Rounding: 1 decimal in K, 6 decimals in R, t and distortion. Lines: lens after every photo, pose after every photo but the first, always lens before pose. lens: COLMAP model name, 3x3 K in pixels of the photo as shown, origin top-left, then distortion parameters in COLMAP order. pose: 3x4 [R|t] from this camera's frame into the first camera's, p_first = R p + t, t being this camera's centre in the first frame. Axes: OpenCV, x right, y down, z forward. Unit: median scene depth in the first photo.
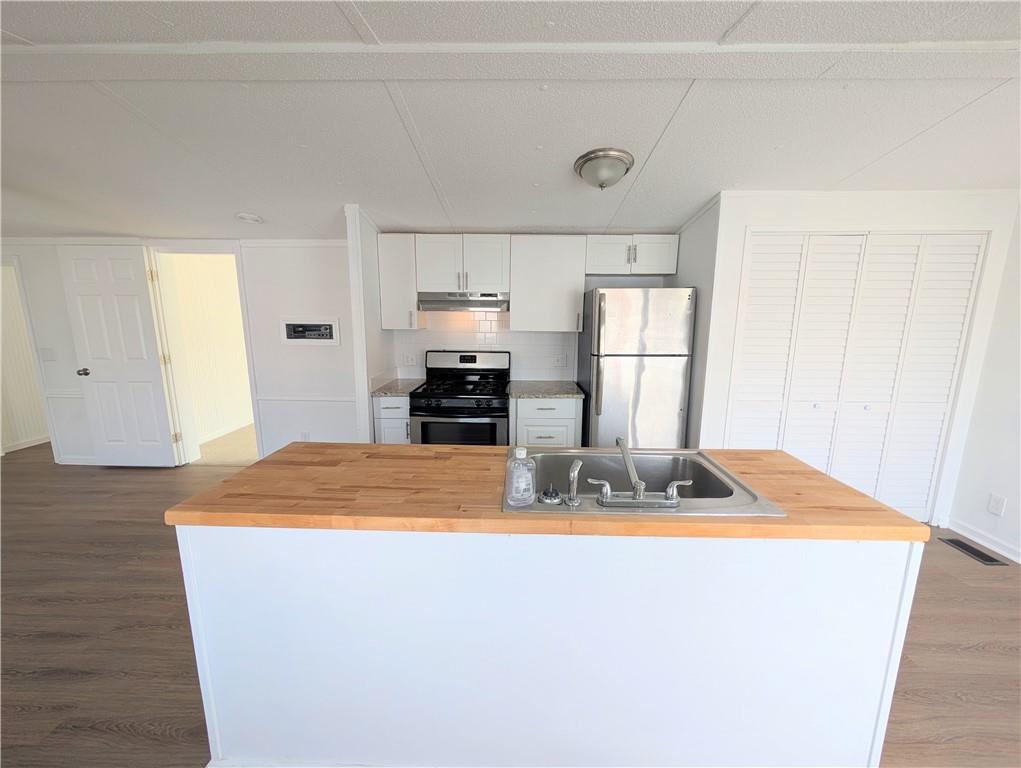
lens RADIAL K [[388.6, 0, 514.3], [0, 388.6, 381.5], [0, 0, 1]] dist [0.001183, 0.000160]
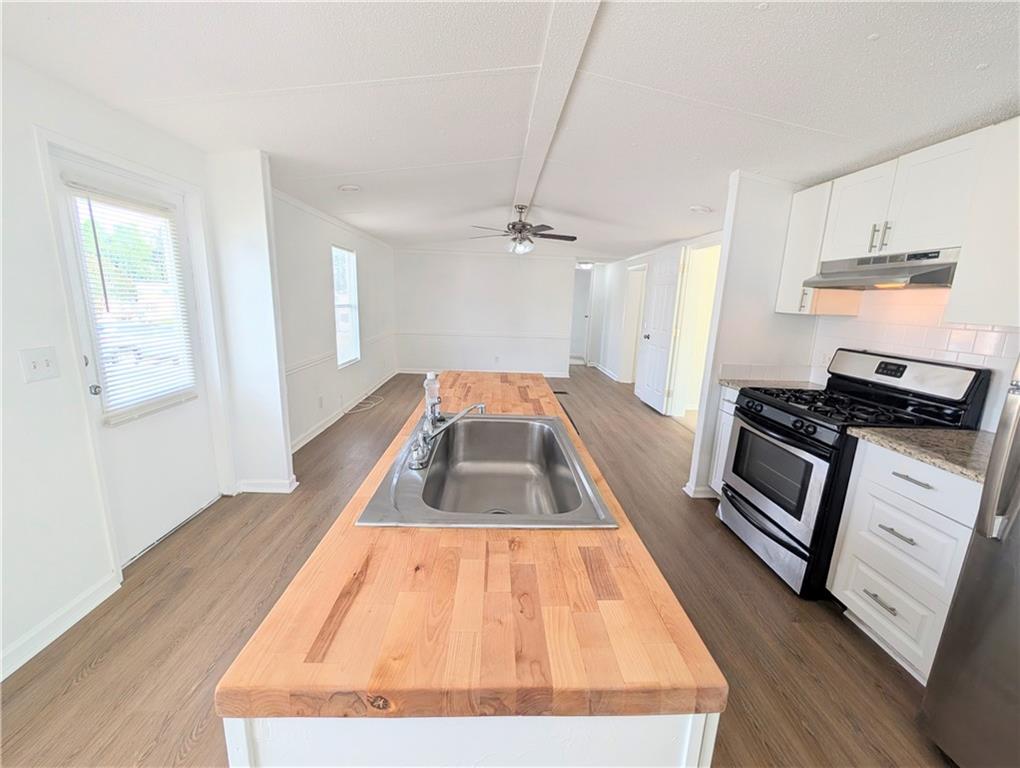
lens RADIAL K [[406.5, 0, 511.2], [0, 406.5, 383.6], [0, 0, 1]] dist [0.000129, 0.000004]
pose [[0.061489, 0.200719, -0.977717, 0.494061], [-0.203868, 0.961445, 0.184557, -0.036018], [0.977065, 0.187977, 0.100039, 0.405485]]
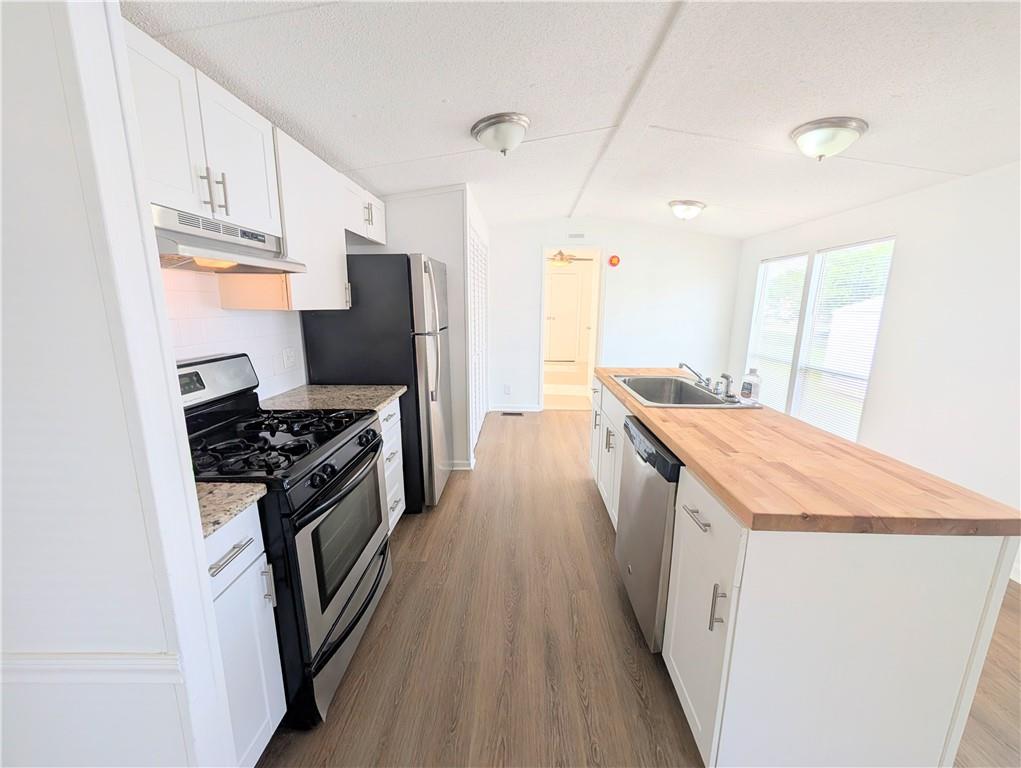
lens RADIAL K [[387.9, 0, 515.6], [0, 387.9, 382.2], [0, 0, 1]] dist [0.001514, 0.000319]
pose [[0.011836, -0.207539, 0.978155, -0.564181], [0.162981, 0.965543, 0.202891, -0.092780], [-0.986558, 0.157019, 0.045254, 0.682655]]
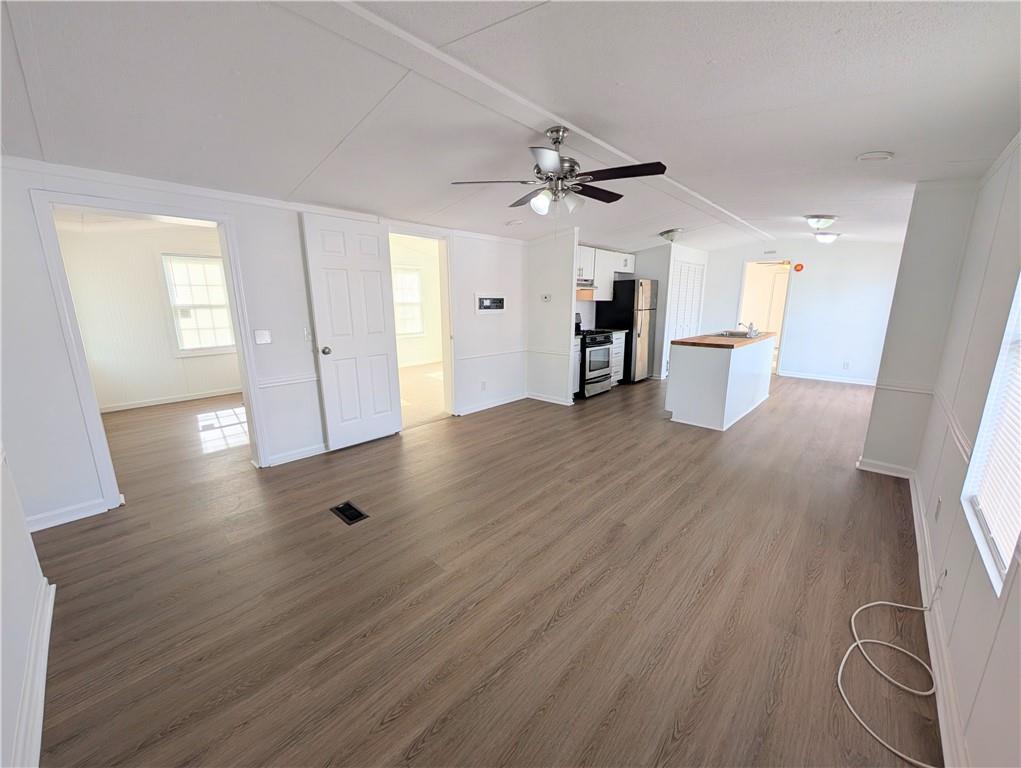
lens RADIAL K [[388.6, 0, 514.3], [0, 388.6, 381.5], [0, 0, 1]] dist [0.001183, 0.000160]
pose [[0.669449, -0.162208, 0.724932, -1.662473], [0.131866, 0.986319, 0.098921, 0.017029], [-0.731060, 0.029371, 0.681681, 0.028132]]
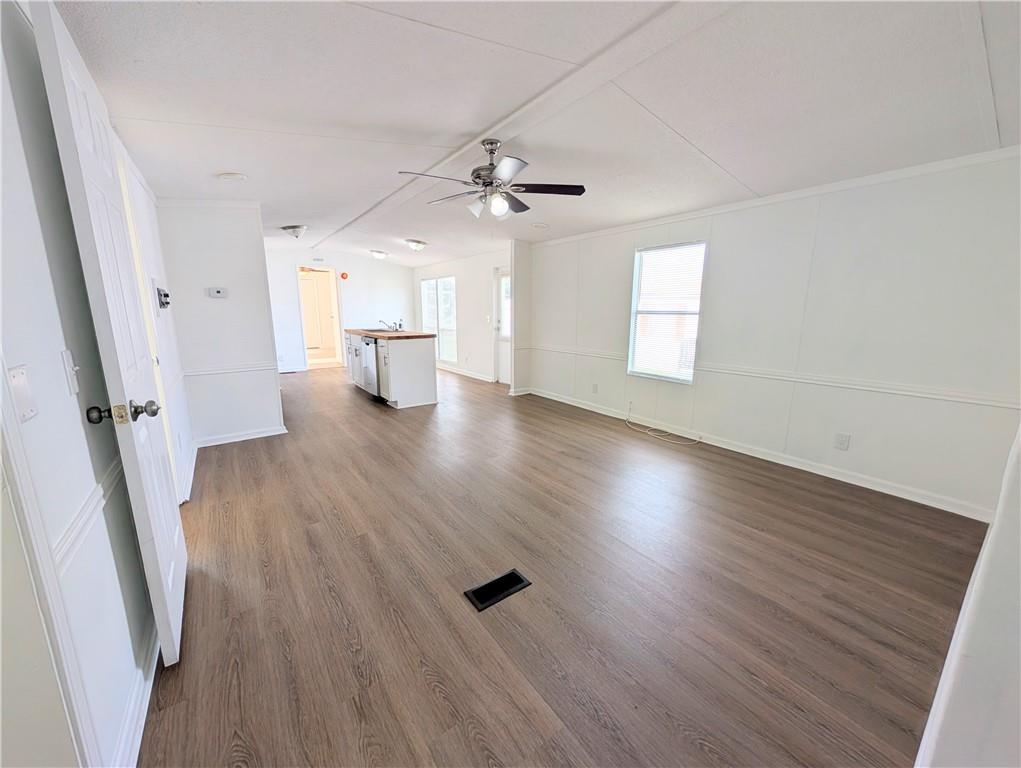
lens RADIAL K [[388.6, 0, 514.3], [0, 388.6, 381.5], [0, 0, 1]] dist [0.001183, 0.000160]
pose [[-0.603258, -0.159253, 0.781485, -1.754698], [0.129746, 0.947212, 0.293181, -0.123658], [-0.786922, 0.278258, -0.550751, 1.015585]]
